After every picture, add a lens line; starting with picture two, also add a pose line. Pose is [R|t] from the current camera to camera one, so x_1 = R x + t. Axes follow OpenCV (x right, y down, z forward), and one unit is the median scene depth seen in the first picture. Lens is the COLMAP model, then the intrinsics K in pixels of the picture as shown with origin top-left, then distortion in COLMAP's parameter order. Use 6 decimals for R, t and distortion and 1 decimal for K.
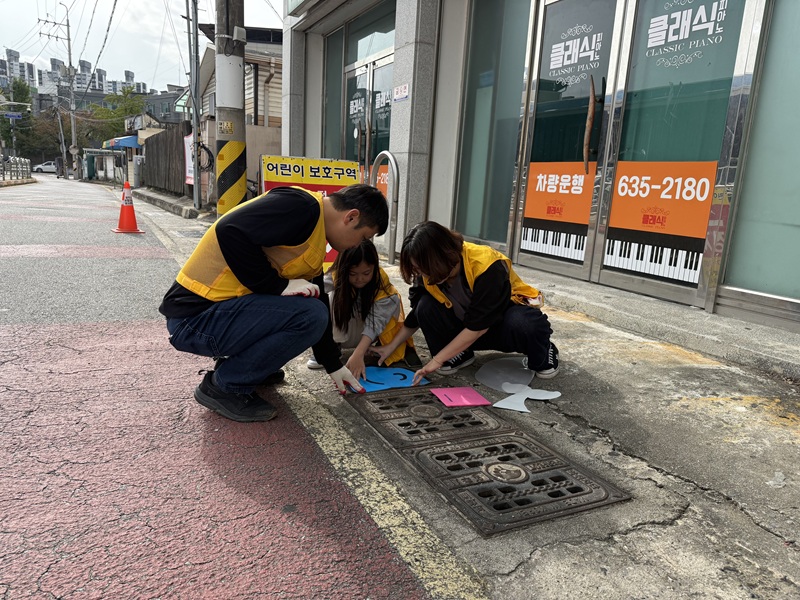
lens RADIAL K [[566.6, 0, 394.7], [0, 566.6, 303.7], [0, 0, 1]] dist [-0.005040, -0.038352]
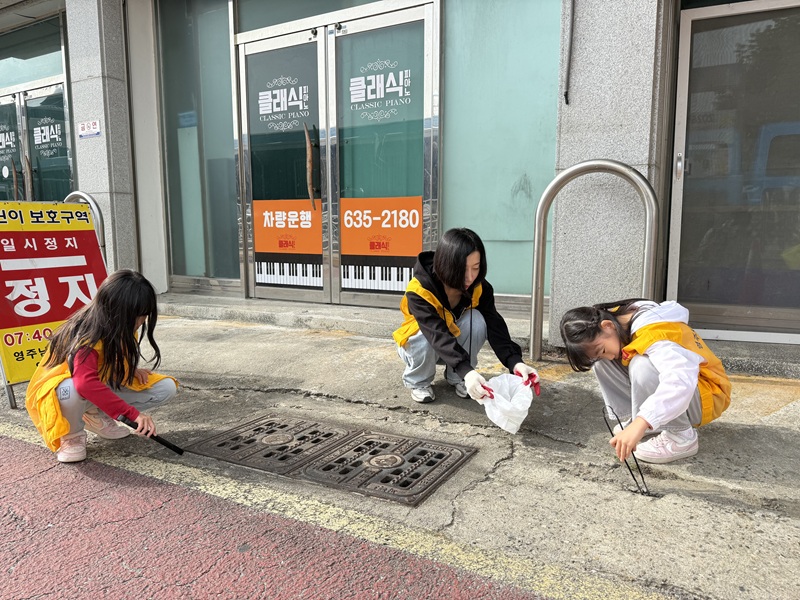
lens RADIAL K [[566.6, 0, 402.6], [0, 566.6, 322.0], [0, 0, 1]] dist [-0.005040, -0.038352]
pose [[0.796618, -0.142912, 0.587346, -0.235675], [0.162763, 0.986477, 0.019273, -0.001967], [-0.582158, 0.080245, 0.809106, 0.002761]]
